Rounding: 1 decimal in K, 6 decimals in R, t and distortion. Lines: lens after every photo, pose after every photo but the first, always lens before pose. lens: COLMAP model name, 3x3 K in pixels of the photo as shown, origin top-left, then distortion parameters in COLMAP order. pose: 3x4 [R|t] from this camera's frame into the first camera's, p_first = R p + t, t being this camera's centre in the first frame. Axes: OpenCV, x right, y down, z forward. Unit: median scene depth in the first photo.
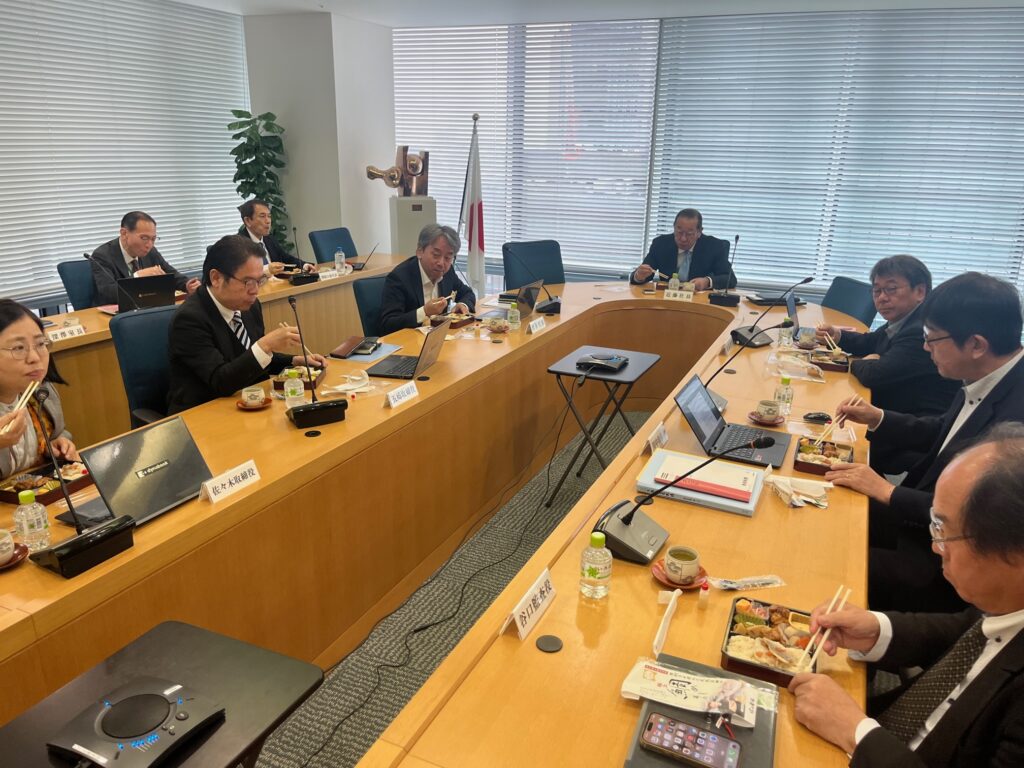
lens RADIAL K [[776.7, 0, 512.0], [0, 776.7, 384.0], [0, 0, 1]] dist [0.002888, -0.001283]
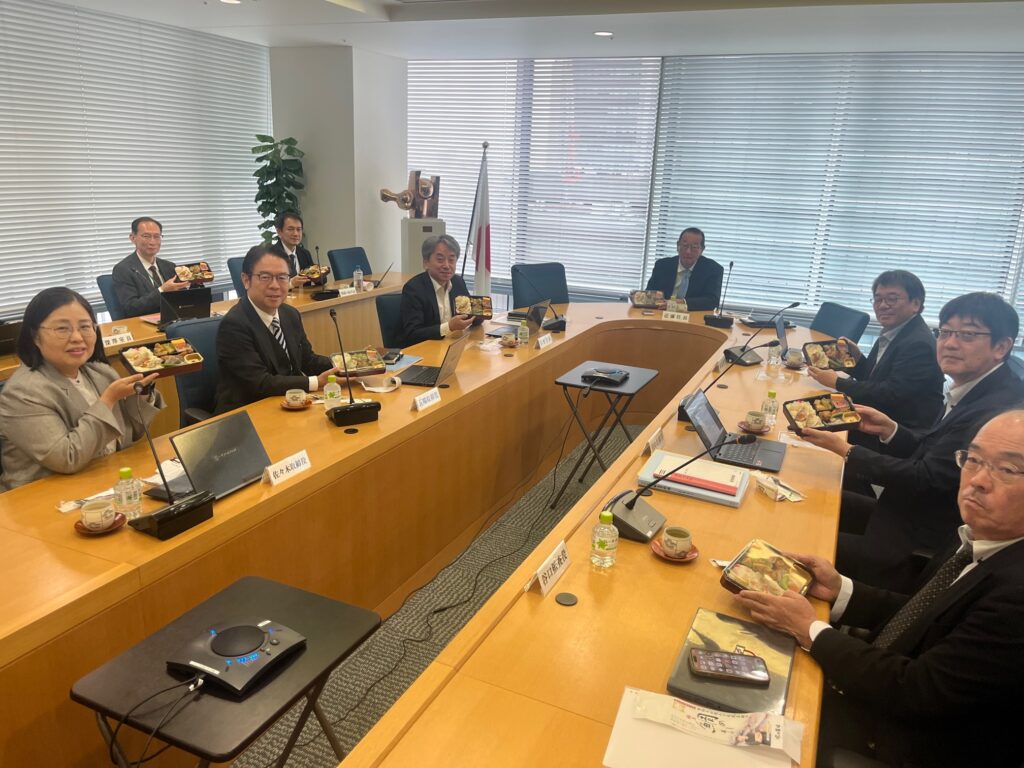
lens RADIAL K [[778.9, 0, 498.1], [0, 778.9, 383.1], [0, 0, 1]] dist [0.000601, 0.000507]
pose [[0.999740, 0.020181, -0.010587, -0.023110], [-0.020449, 0.999457, -0.025824, 0.013852], [0.010060, 0.026034, 0.999610, -0.098312]]
